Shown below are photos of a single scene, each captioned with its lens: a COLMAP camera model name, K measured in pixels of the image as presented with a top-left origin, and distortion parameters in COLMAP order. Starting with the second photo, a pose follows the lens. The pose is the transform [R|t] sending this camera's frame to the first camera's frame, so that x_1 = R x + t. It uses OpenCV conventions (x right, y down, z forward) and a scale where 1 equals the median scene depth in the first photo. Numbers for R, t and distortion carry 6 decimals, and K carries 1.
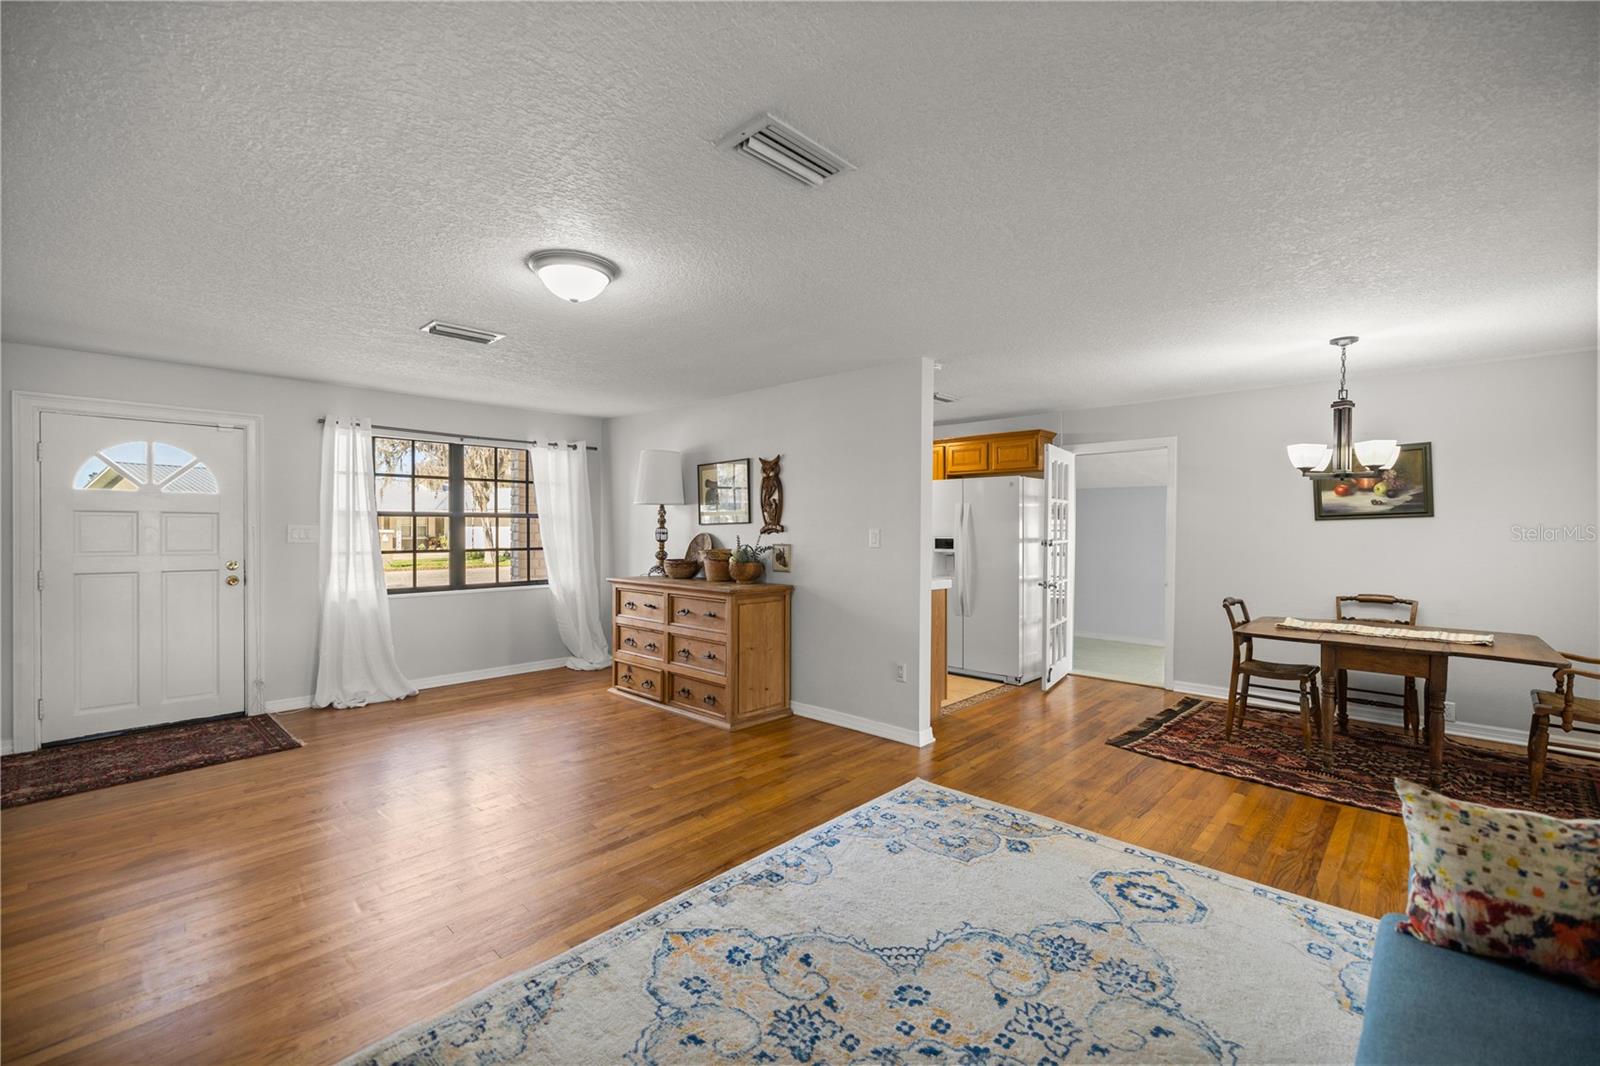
lens RADIAL K [[671.2, 0, 793.0], [0, 671.2, 532.1], [0, 0, 1]] dist [0.000212, 0.000658]
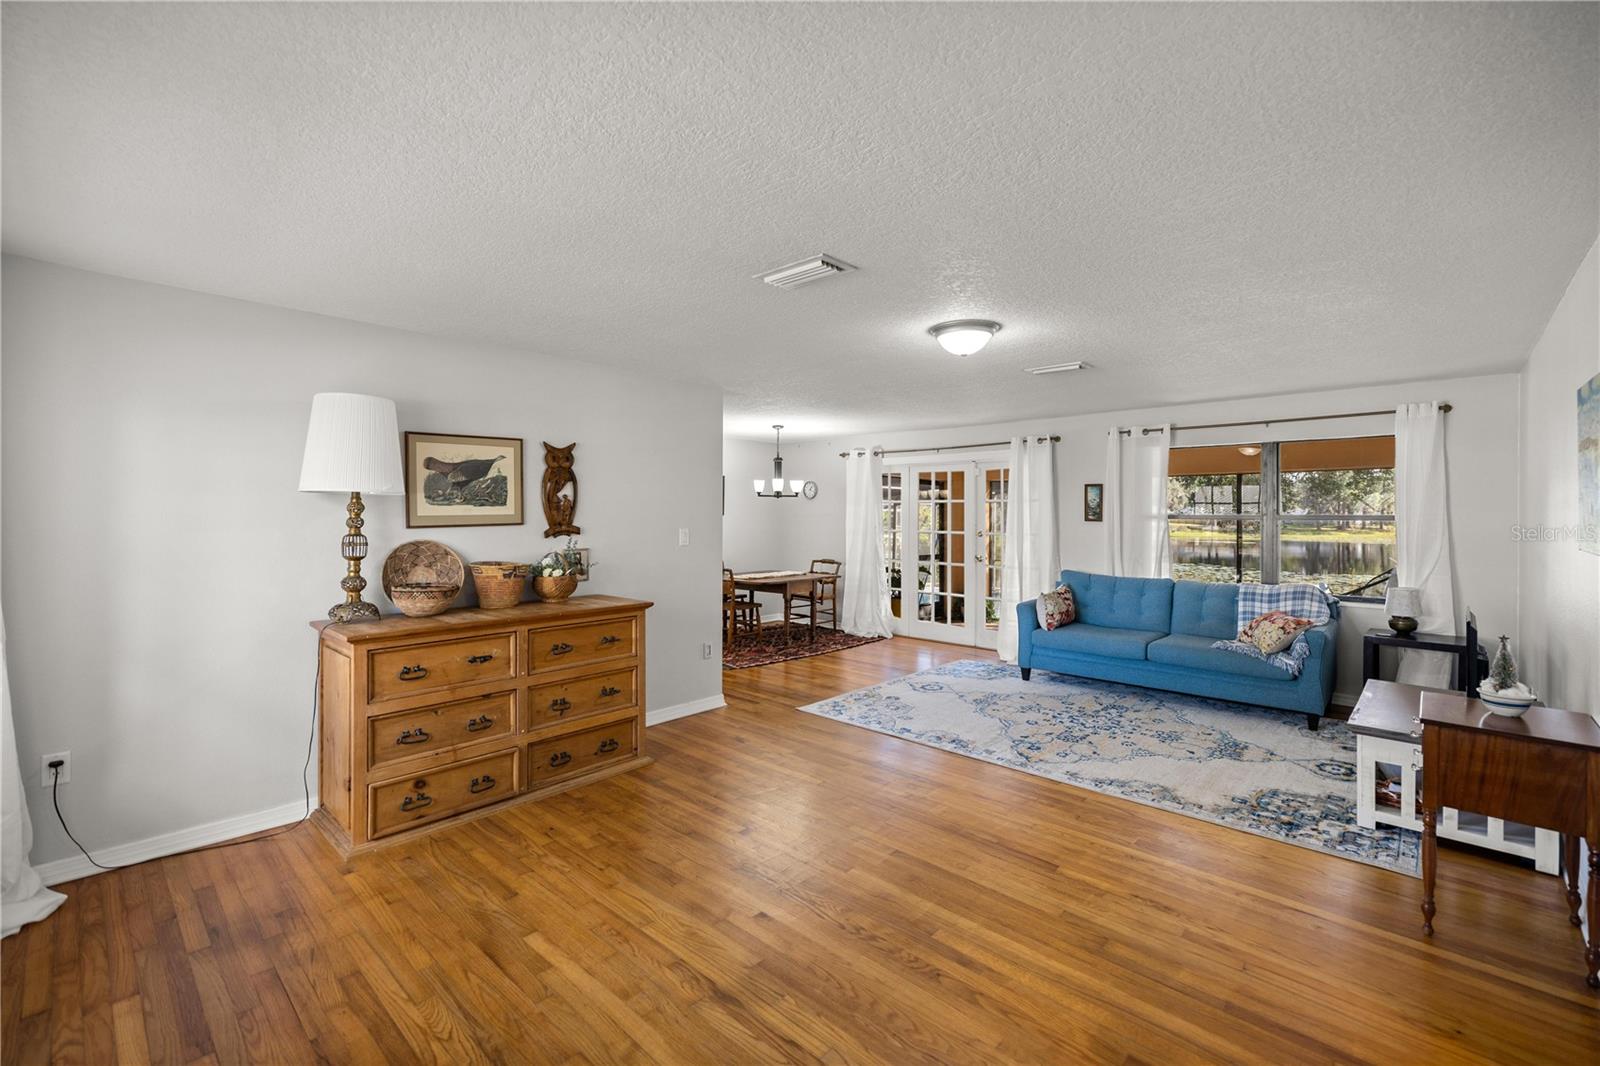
lens RADIAL K [[683.9, 0, 808.1], [0, 683.9, 517.6], [0, 0, 1]] dist [-0.000856, 0.000126]
pose [[-0.020642, -0.007904, 0.999756, -1.022769], [0.005206, 0.999954, 0.008013, -0.030856], [-0.999773, 0.005370, -0.020600, 0.841662]]
